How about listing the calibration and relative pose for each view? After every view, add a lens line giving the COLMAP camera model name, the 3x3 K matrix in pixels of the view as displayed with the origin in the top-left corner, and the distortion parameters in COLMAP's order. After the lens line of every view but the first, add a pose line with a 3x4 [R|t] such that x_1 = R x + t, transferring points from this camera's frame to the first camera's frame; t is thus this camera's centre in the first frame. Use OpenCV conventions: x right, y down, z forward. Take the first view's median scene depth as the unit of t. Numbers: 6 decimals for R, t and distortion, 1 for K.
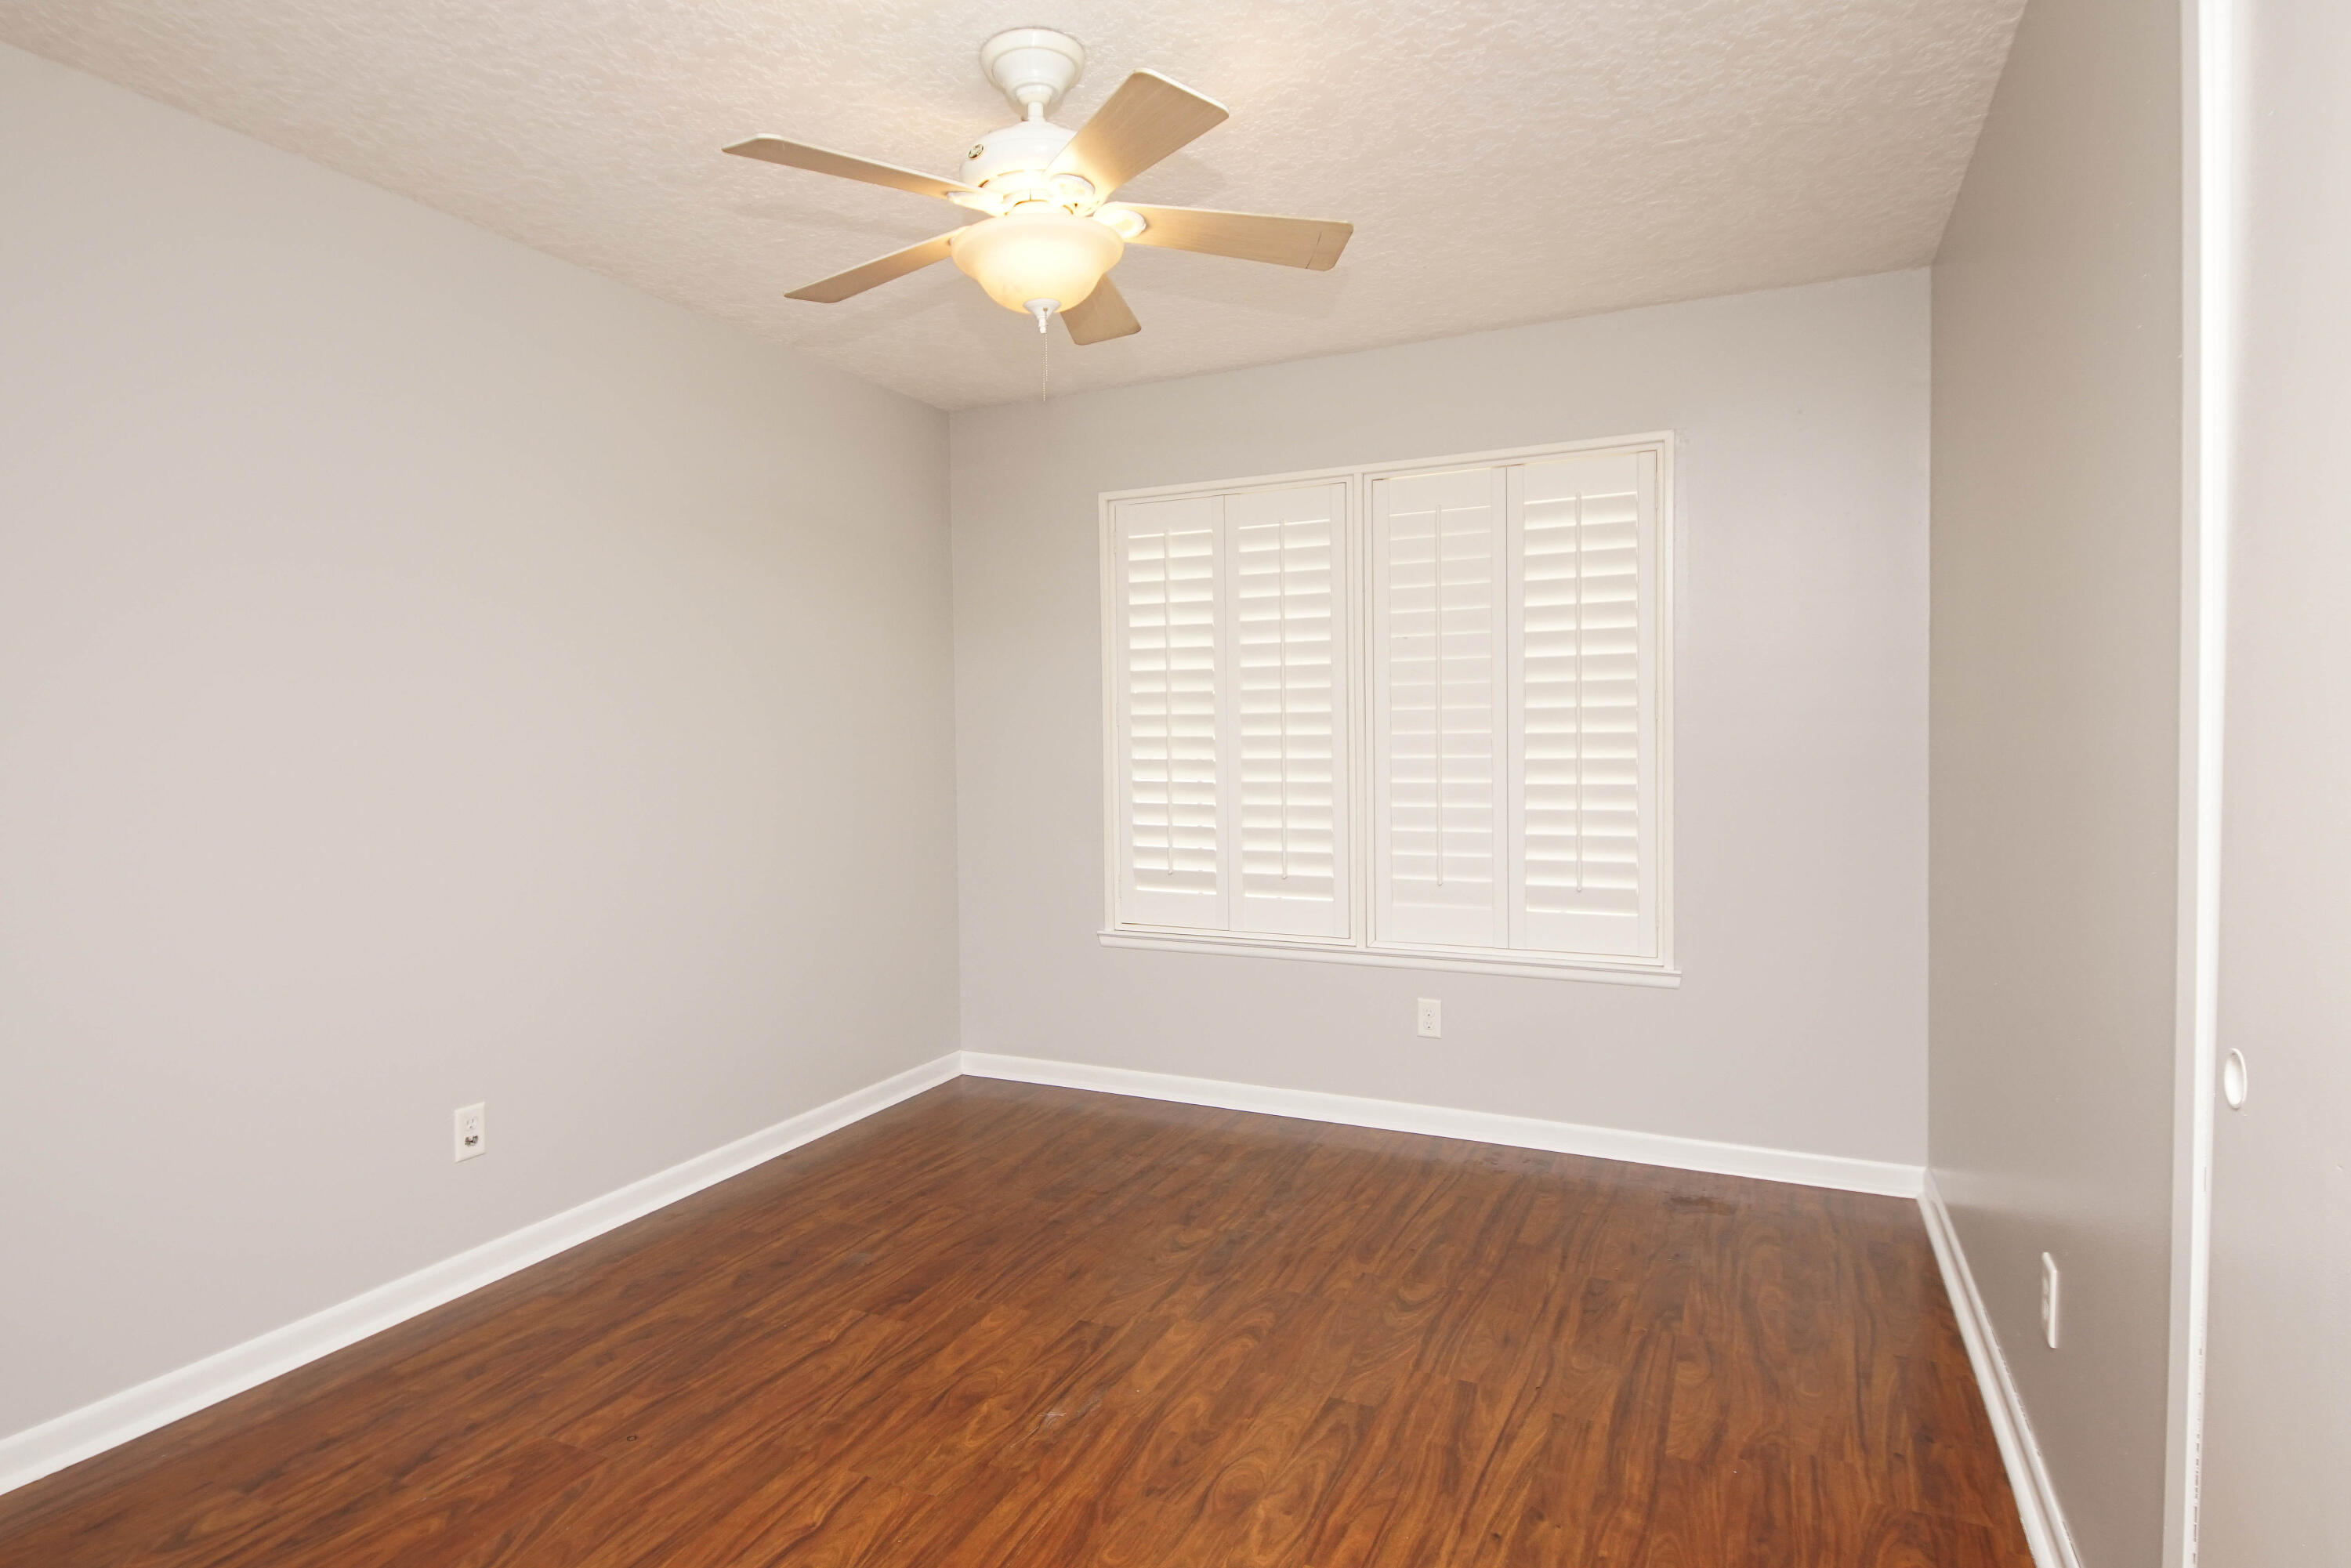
lens RADIAL K [[1260.8, 0, 1163.8], [0, 1260.8, 773.6], [0, 0, 1]] dist [0.042803, -0.036819]
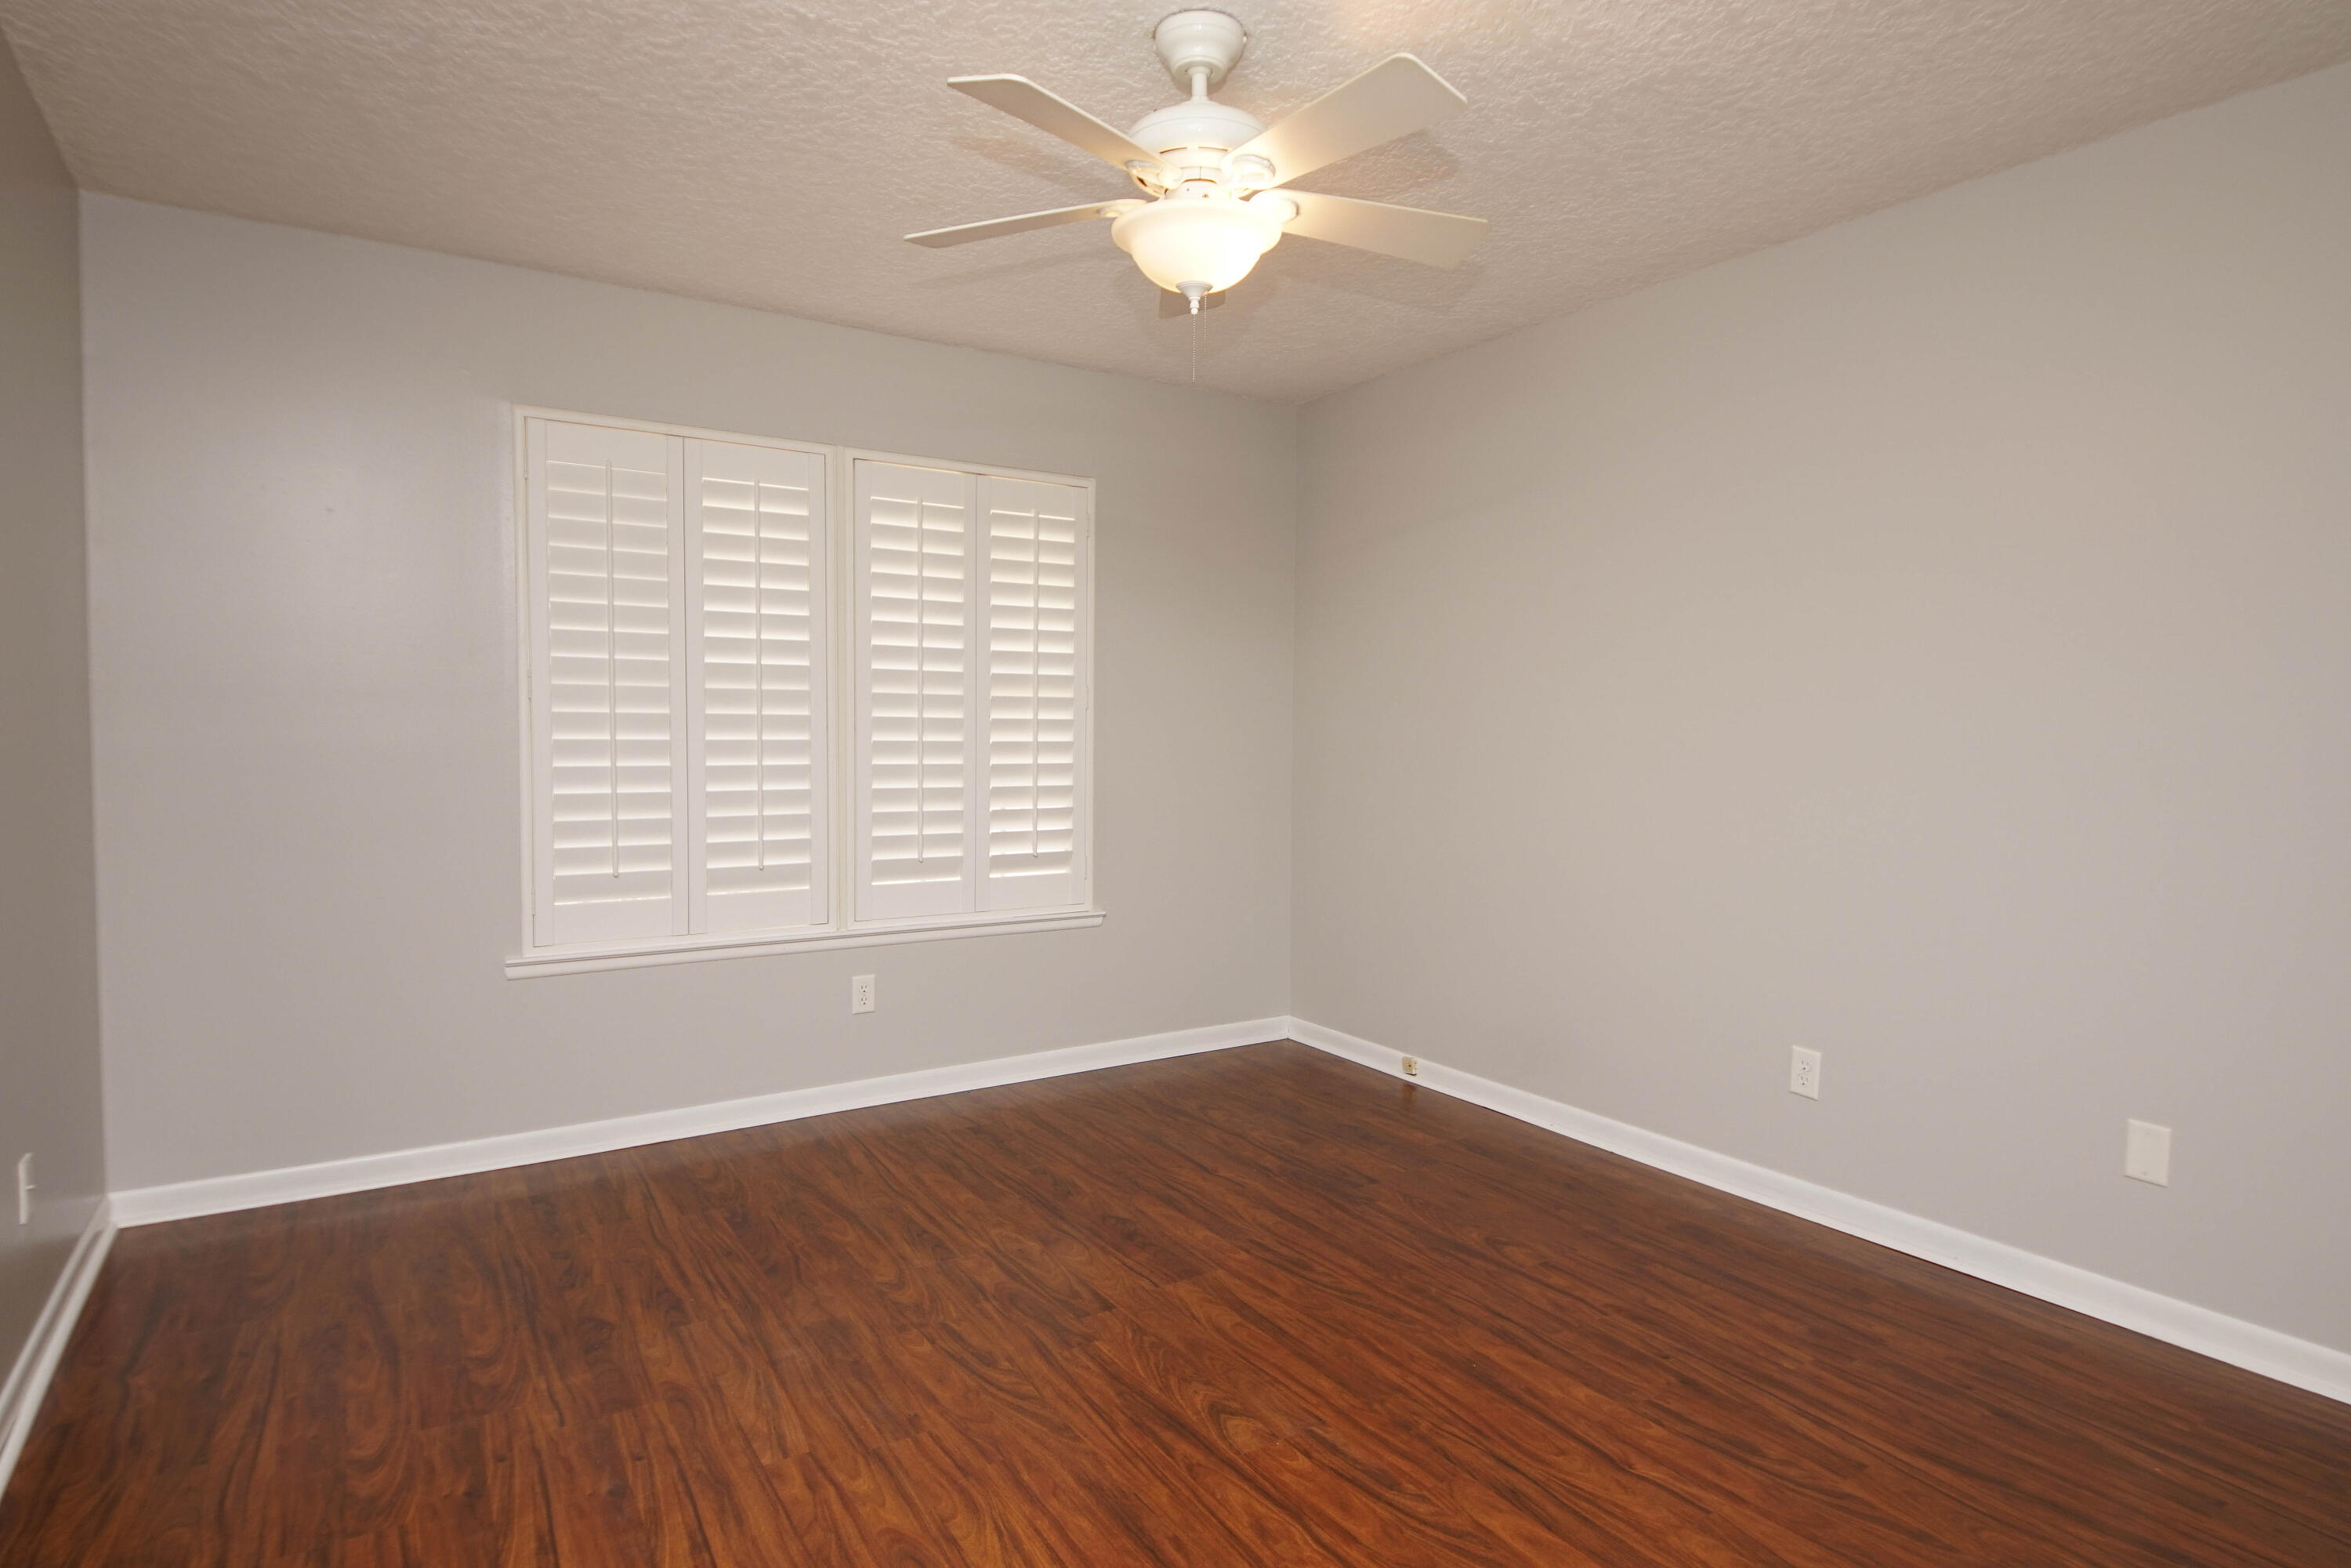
lens RADIAL K [[1260.8, 0, 1163.8], [0, 1260.8, 773.6], [0, 0, 1]] dist [0.042803, -0.036819]
pose [[0.527462, -0.021074, 0.849317, -0.541515], [0.009351, 0.999776, 0.019000, -0.002671], [-0.849527, -0.002080, 0.527541, 0.262310]]
